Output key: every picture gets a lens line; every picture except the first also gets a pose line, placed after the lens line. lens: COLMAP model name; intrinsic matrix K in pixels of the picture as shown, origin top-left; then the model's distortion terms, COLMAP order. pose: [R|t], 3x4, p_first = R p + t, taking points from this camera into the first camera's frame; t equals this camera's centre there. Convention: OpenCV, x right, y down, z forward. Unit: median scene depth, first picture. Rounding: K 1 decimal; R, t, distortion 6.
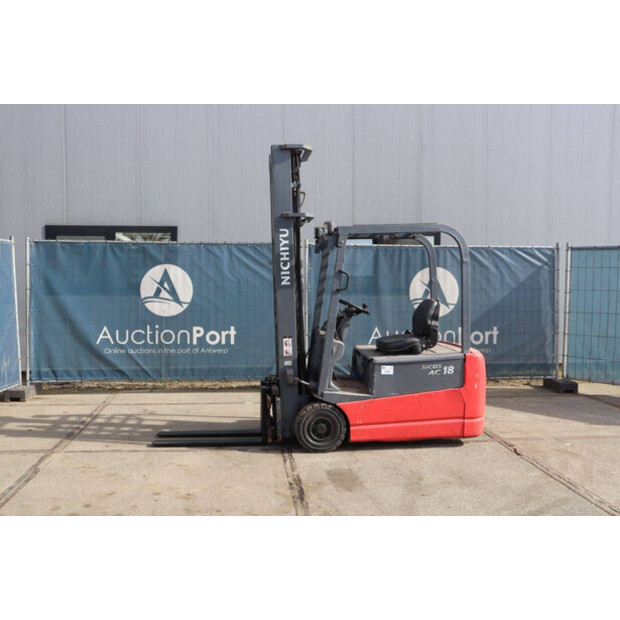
lens RADIAL K [[619.5, 0, 310.0], [0, 619.5, 310.0], [0, 0, 1]] dist [-0.049905, 0.011299]
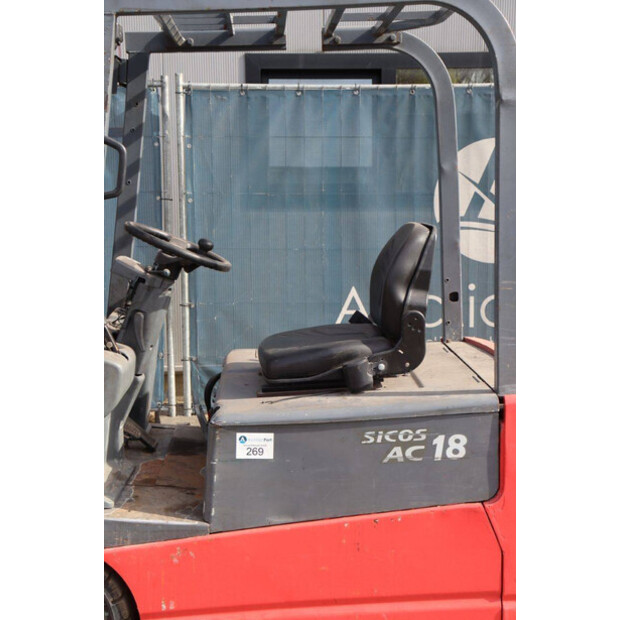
lens RADIAL K [[1028.7, 0, 292.8], [0, 1028.7, 309.9], [0, 0, 1]] dist [0.163537, 0.114116]
pose [[0.996789, -0.000514, -0.080074, 0.184766], [0.006527, 0.997173, 0.074853, -0.014147], [0.079809, -0.075136, 0.993974, 0.461166]]
